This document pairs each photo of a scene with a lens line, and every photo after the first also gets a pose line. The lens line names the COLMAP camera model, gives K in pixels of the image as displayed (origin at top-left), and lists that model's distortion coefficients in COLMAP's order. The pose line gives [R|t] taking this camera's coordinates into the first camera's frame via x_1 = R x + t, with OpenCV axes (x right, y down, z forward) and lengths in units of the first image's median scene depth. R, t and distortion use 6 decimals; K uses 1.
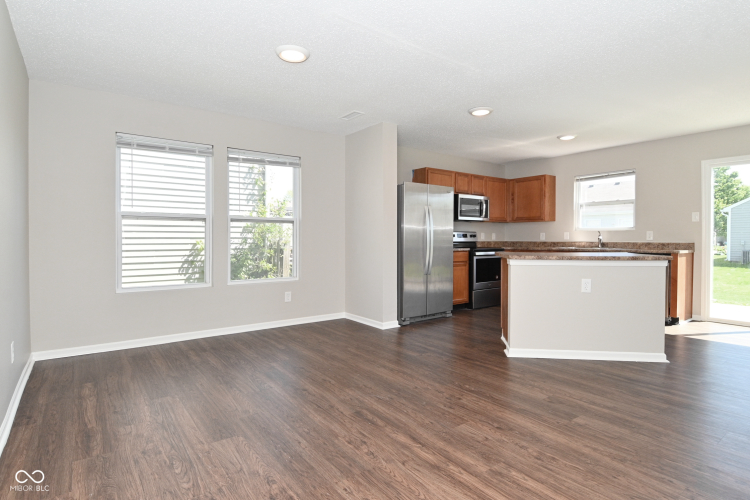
lens RADIAL K [[395.1, 0, 378.1], [0, 395.1, 242.3], [0, 0, 1]] dist [0.017921, -0.030024]
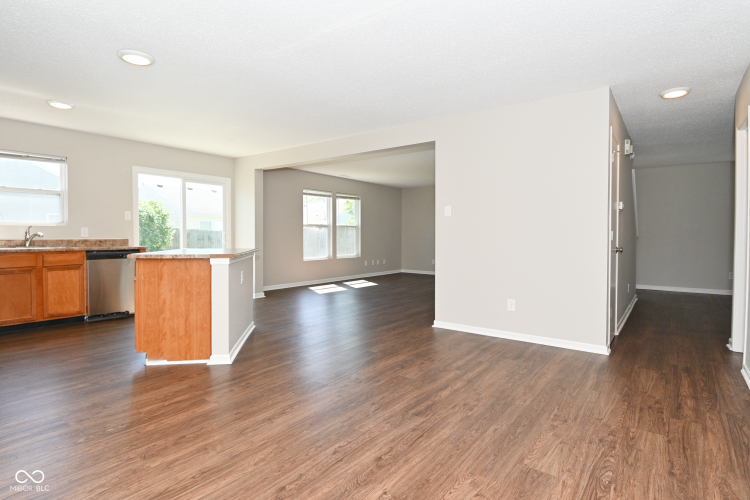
lens RADIAL K [[395.1, 0, 378.1], [0, 395.1, 242.3], [0, 0, 1]] dist [0.017921, -0.030024]
pose [[-0.280308, -0.018675, 0.959729, -0.603278], [0.009108, 0.999714, 0.022113, -0.010606], [-0.959867, 0.014940, -0.280057, 0.860006]]
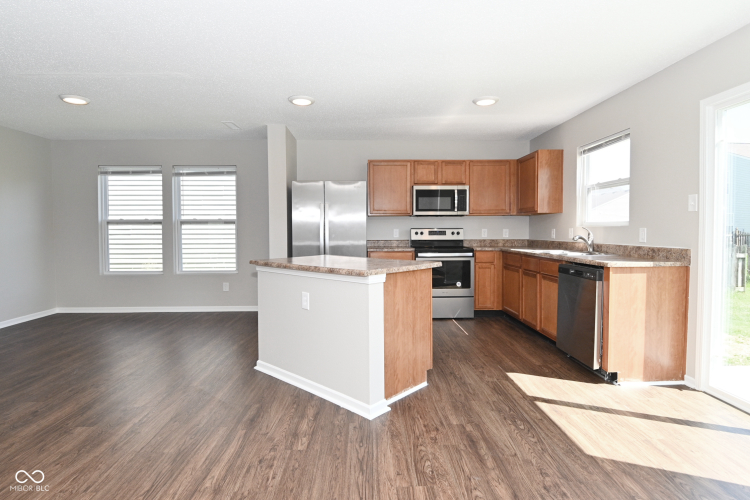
lens RADIAL K [[395.1, 0, 378.1], [0, 395.1, 242.3], [0, 0, 1]] dist [0.017921, -0.030024]
pose [[0.818451, 0.014226, -0.574400, 1.020827], [-0.001016, 0.999728, 0.023311, -0.028027], [0.574575, -0.018495, 0.818243, 0.380394]]
